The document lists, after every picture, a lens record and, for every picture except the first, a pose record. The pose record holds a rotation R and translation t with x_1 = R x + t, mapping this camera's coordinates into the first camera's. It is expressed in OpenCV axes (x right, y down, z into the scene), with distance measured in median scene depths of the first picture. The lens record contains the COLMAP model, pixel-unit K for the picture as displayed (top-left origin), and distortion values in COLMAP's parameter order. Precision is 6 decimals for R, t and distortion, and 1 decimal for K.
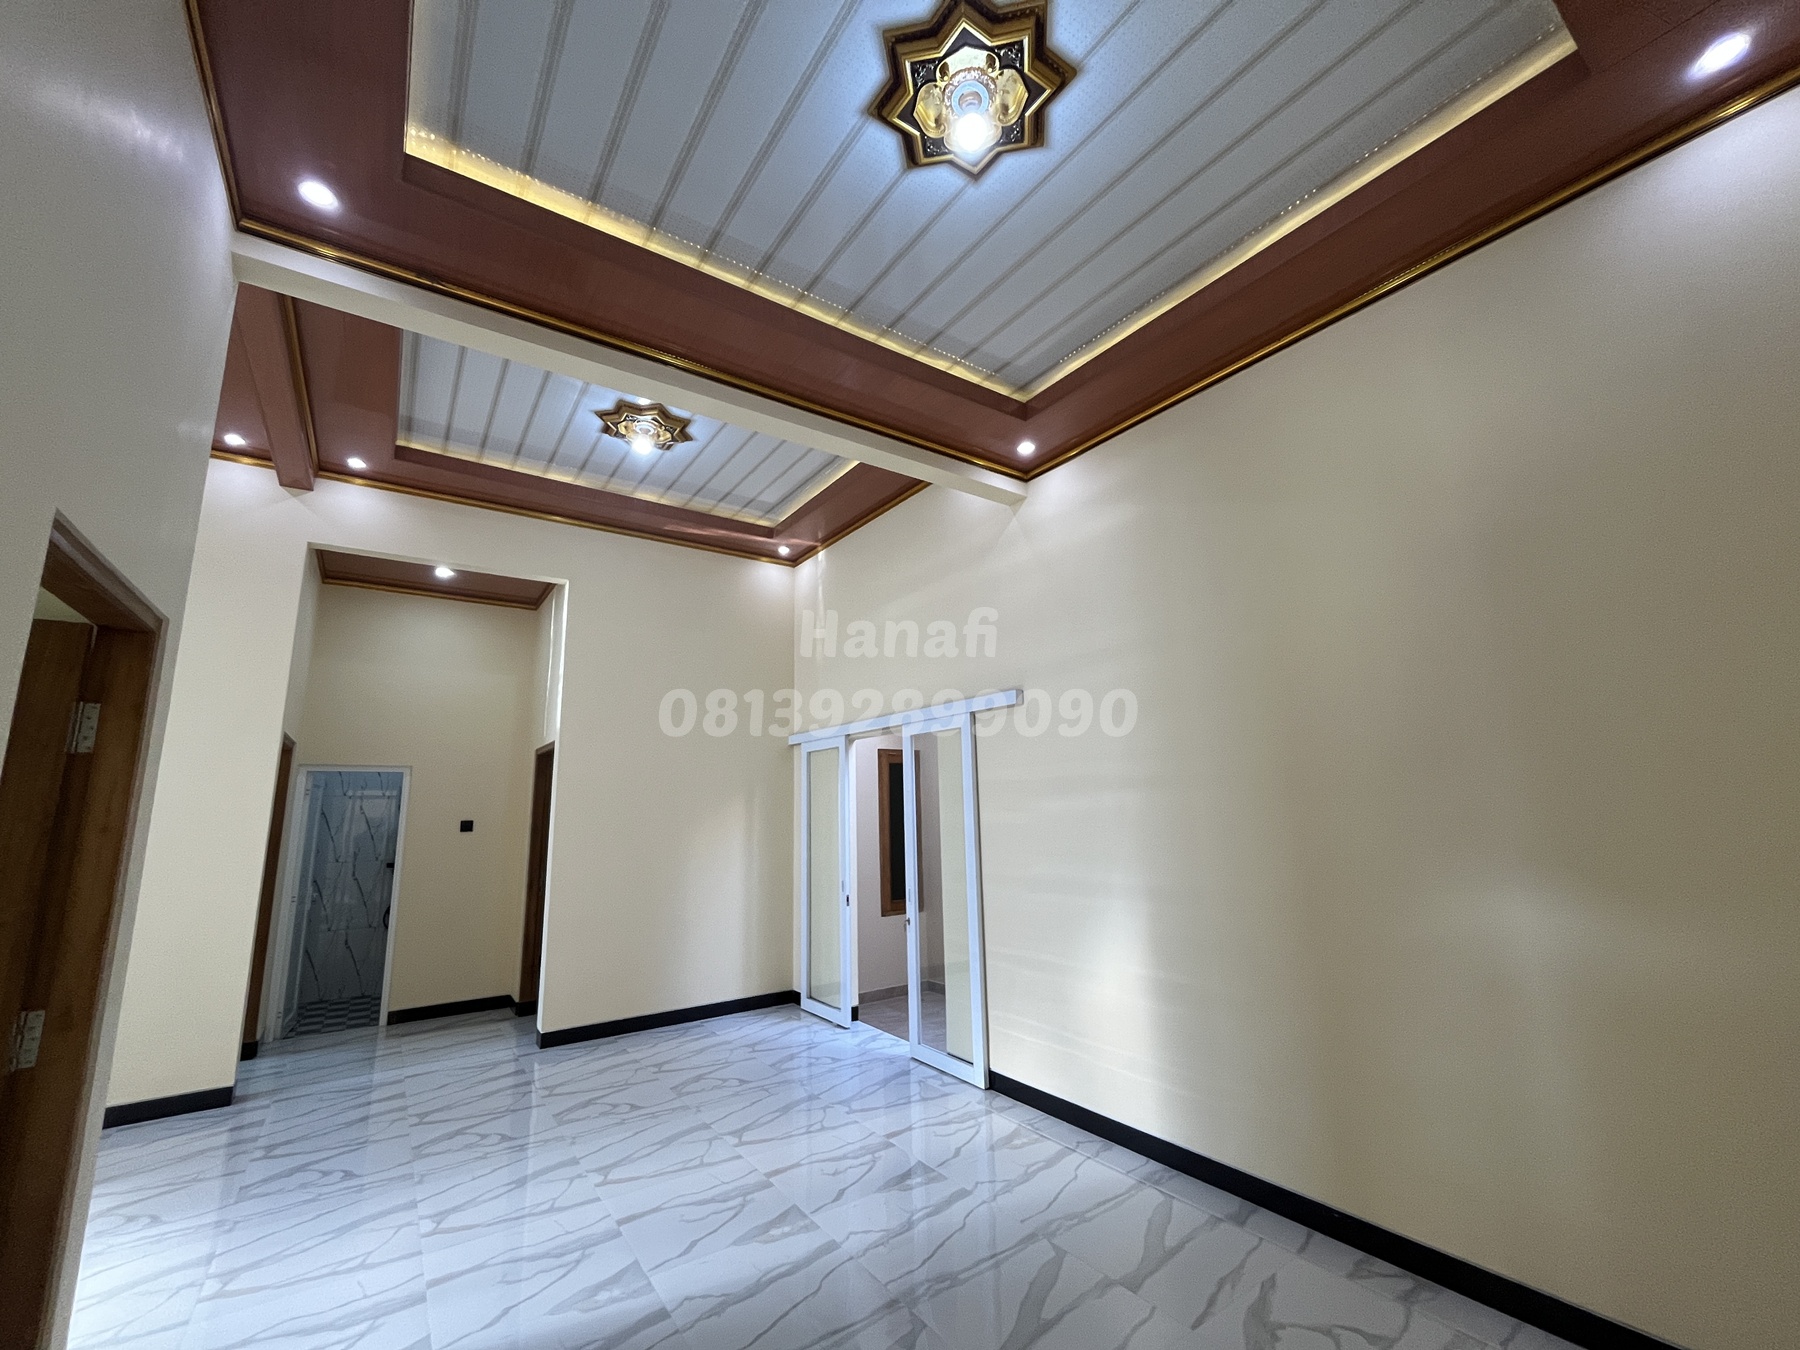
lens RADIAL K [[730.7, 0, 895.5], [0, 730.7, 675.4], [0, 0, 1]] dist [-0.003225, 0.000562]
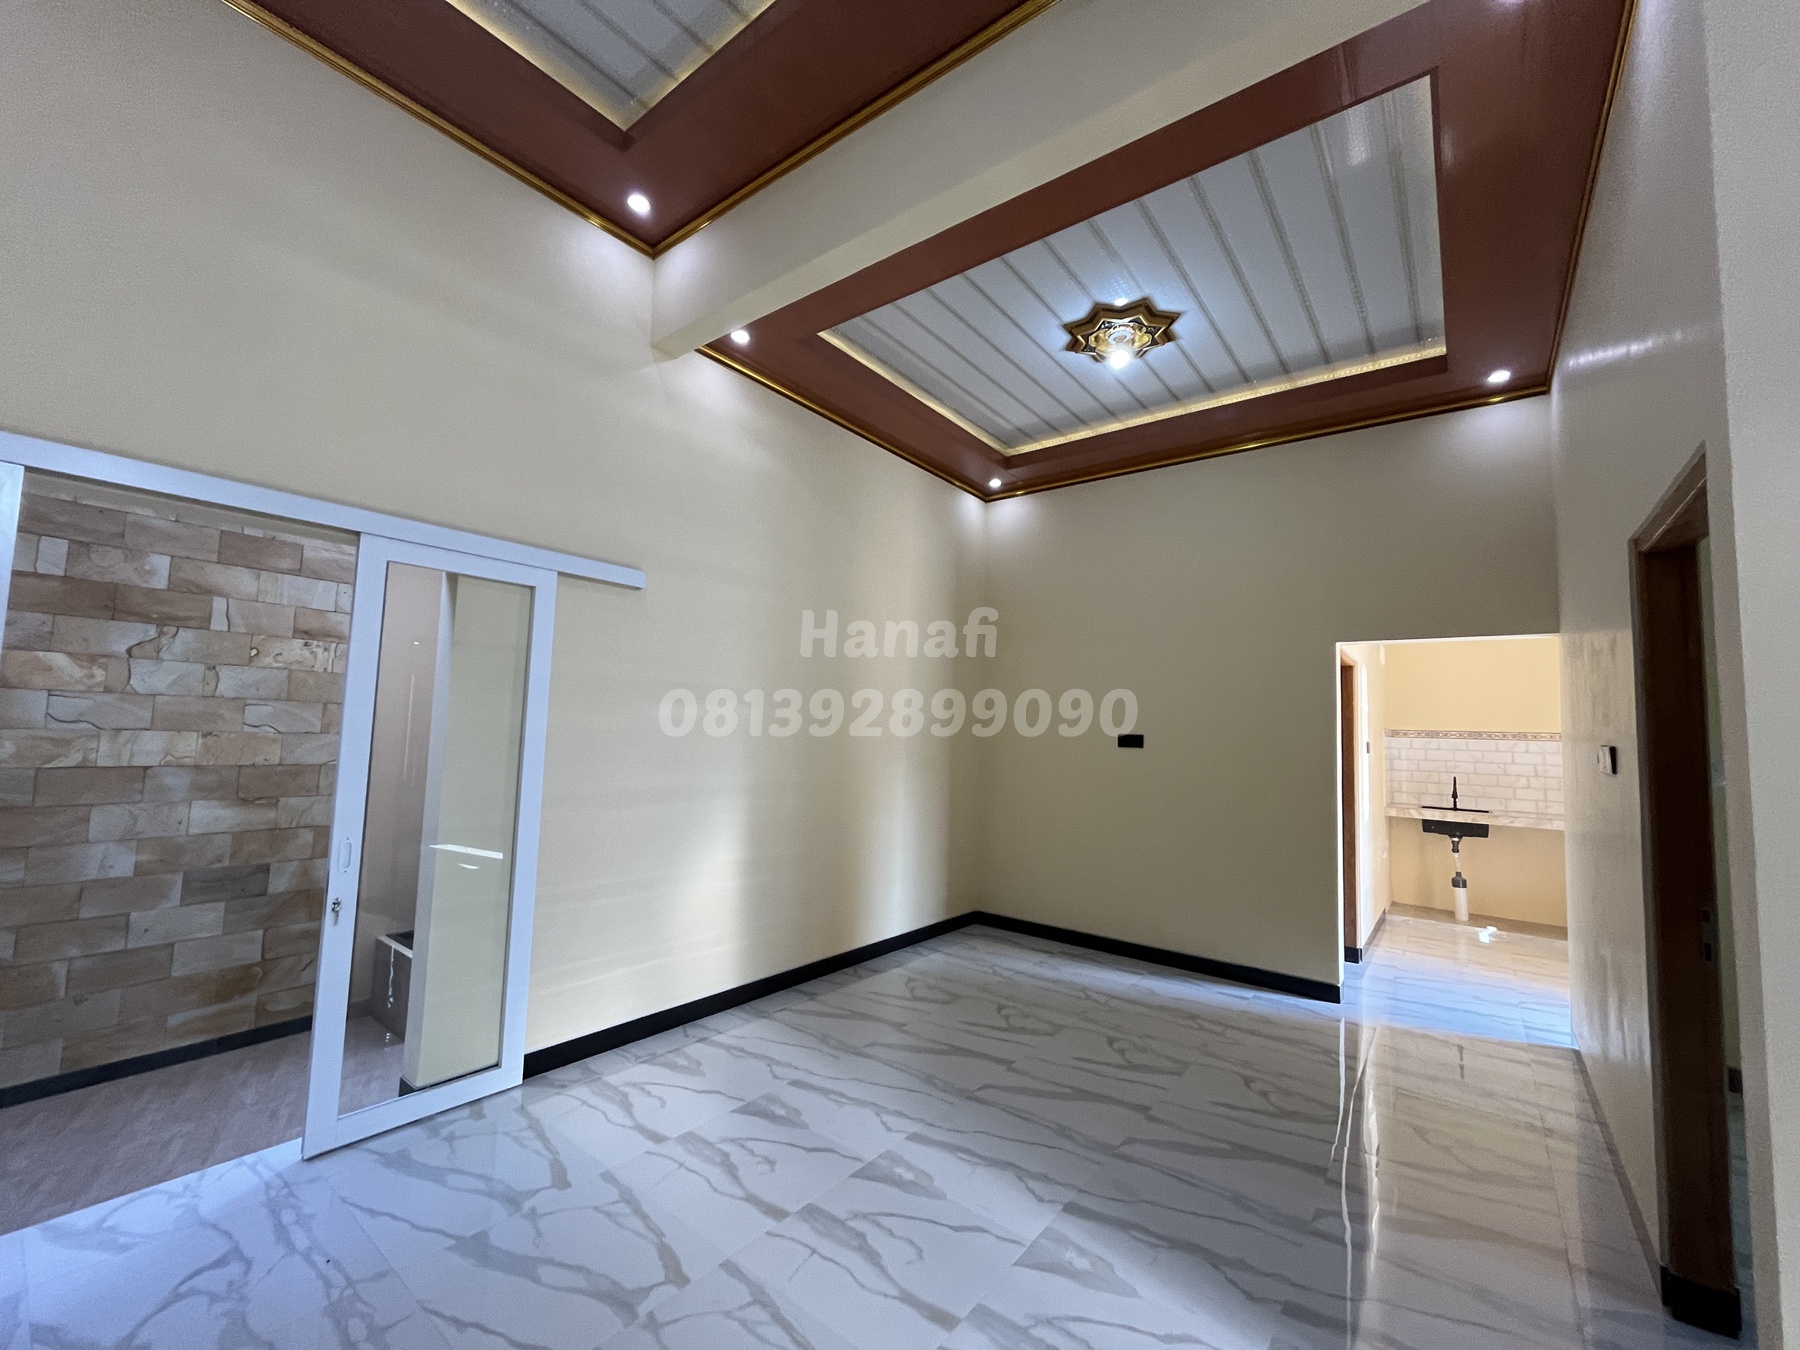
lens RADIAL K [[730.7, 0, 894.2], [0, 730.7, 672.6], [0, 0, 1]] dist [-0.003225, 0.000562]
pose [[-0.293158, 0.087959, 0.952009, -0.777890], [-0.199924, 0.968105, -0.151010, 0.221586], [-0.934927, -0.234599, -0.266222, 1.021578]]
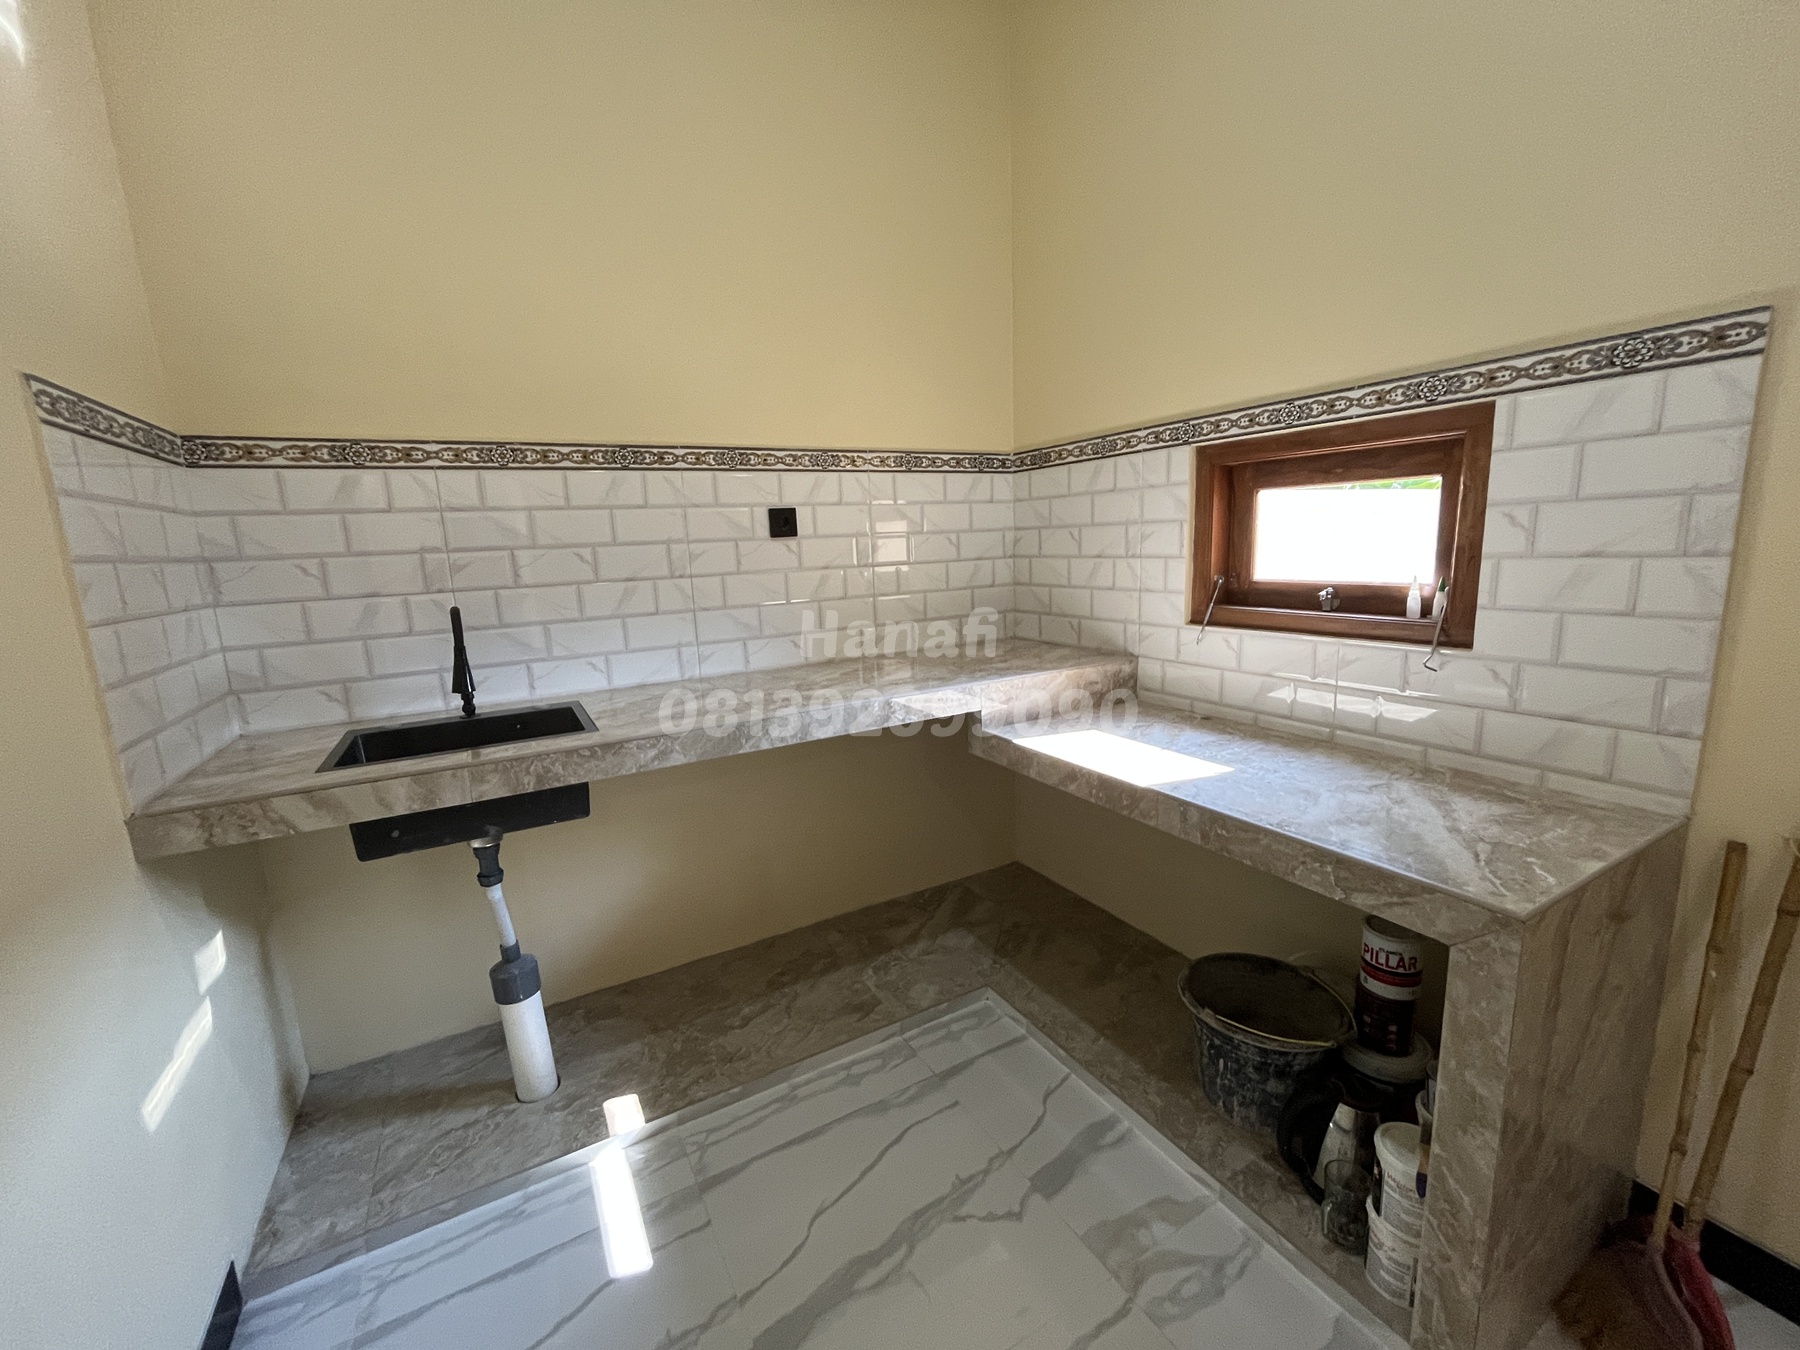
lens RADIAL K [[730.7, 0, 899.8], [0, 730.7, 684.2], [0, 0, 1]] dist [-0.003225, 0.000562]
pose [[-0.993695, 0.041499, 0.104154, 0.176890], [0.042675, 0.999048, 0.009094, -0.009733], [-0.103677, 0.013481, -0.994520, -0.312573]]
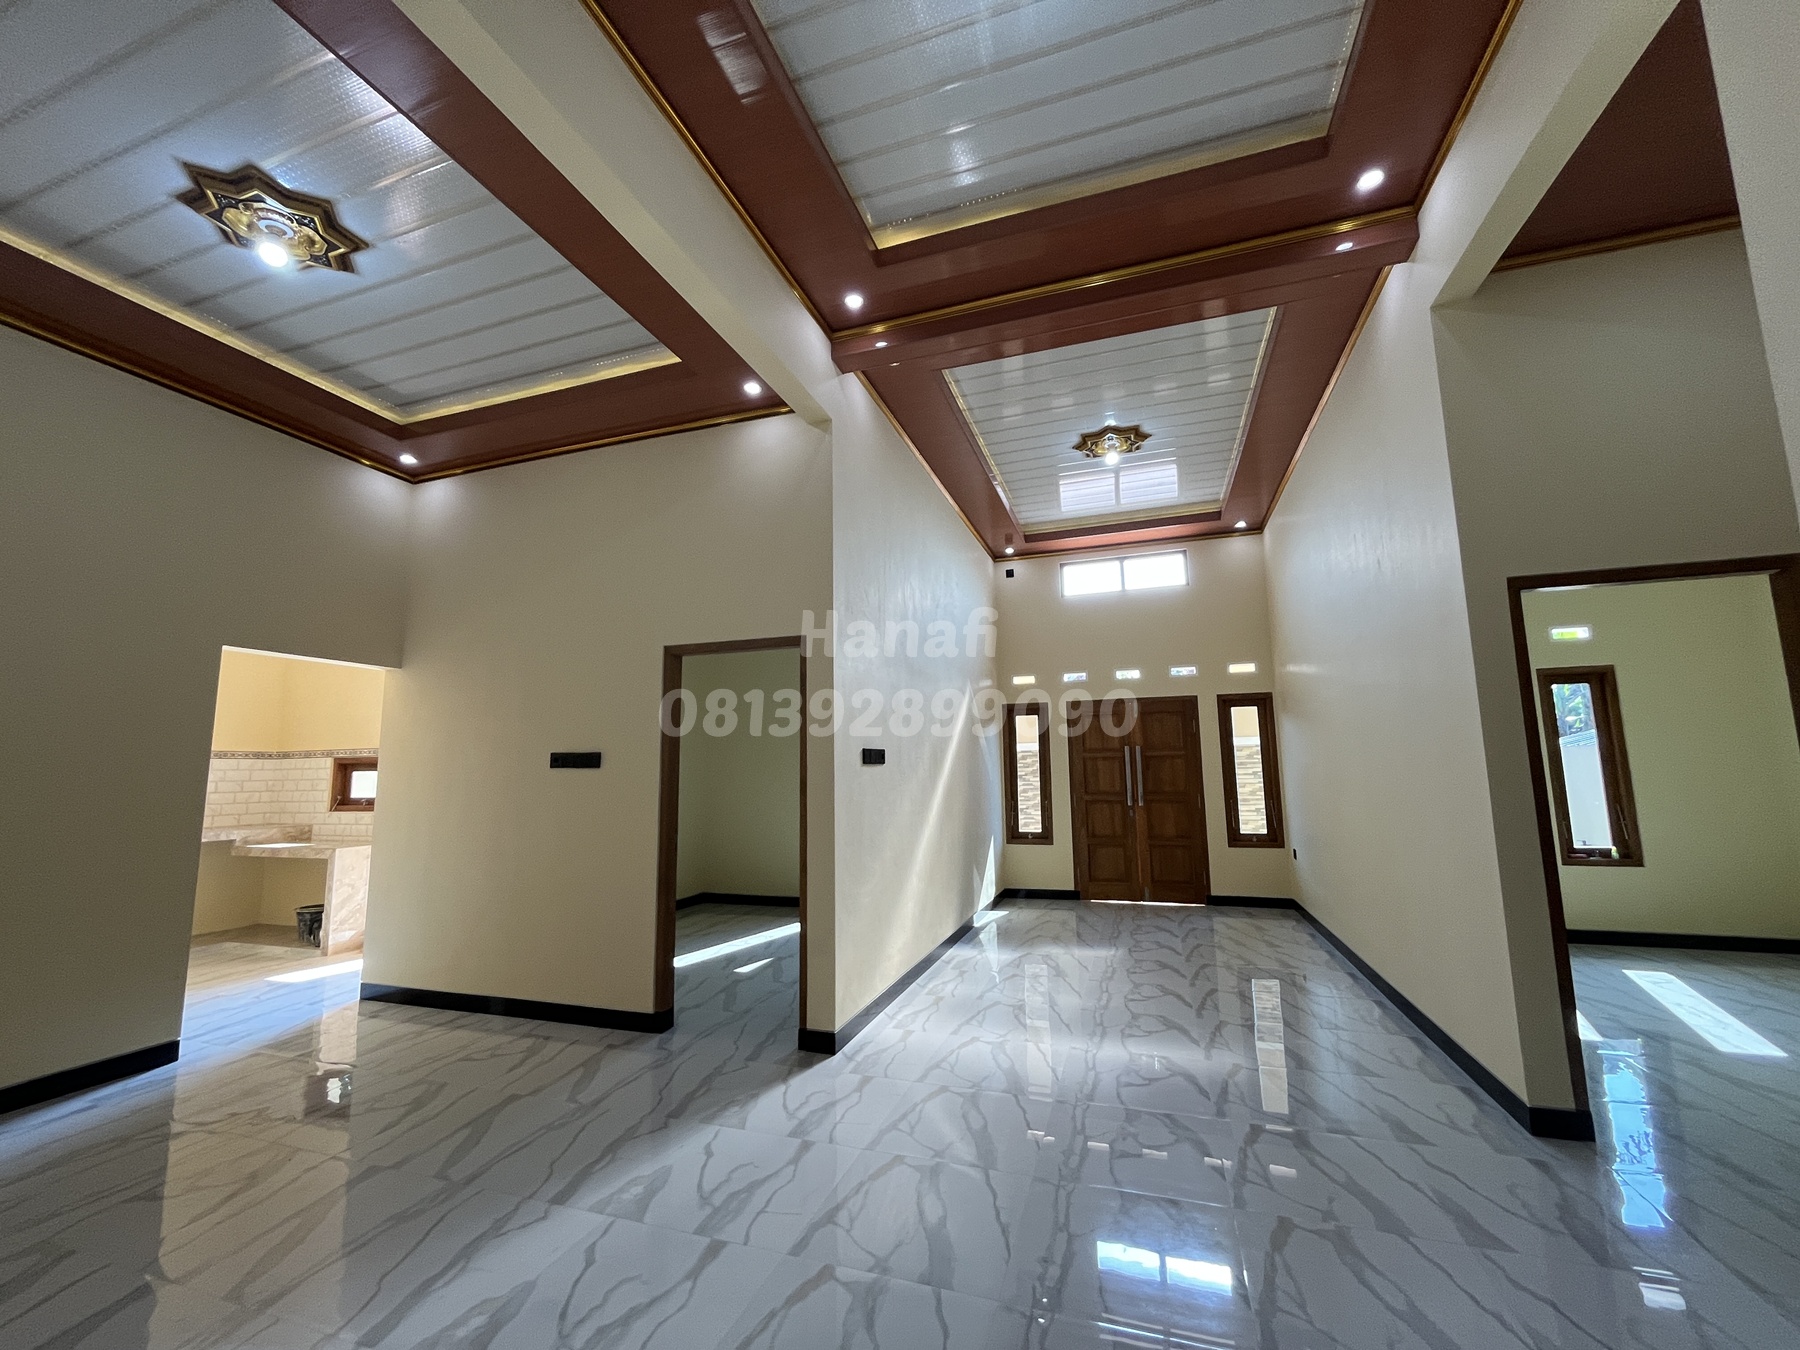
lens RADIAL K [[730.7, 0, 891.9], [0, 730.7, 676.7], [0, 0, 1]] dist [-0.003225, 0.000562]
pose [[-0.806628, -0.042667, -0.589517, -0.035780], [0.138969, 0.955740, -0.259323, 0.304685], [0.574490, -0.291102, -0.764998, 1.400502]]
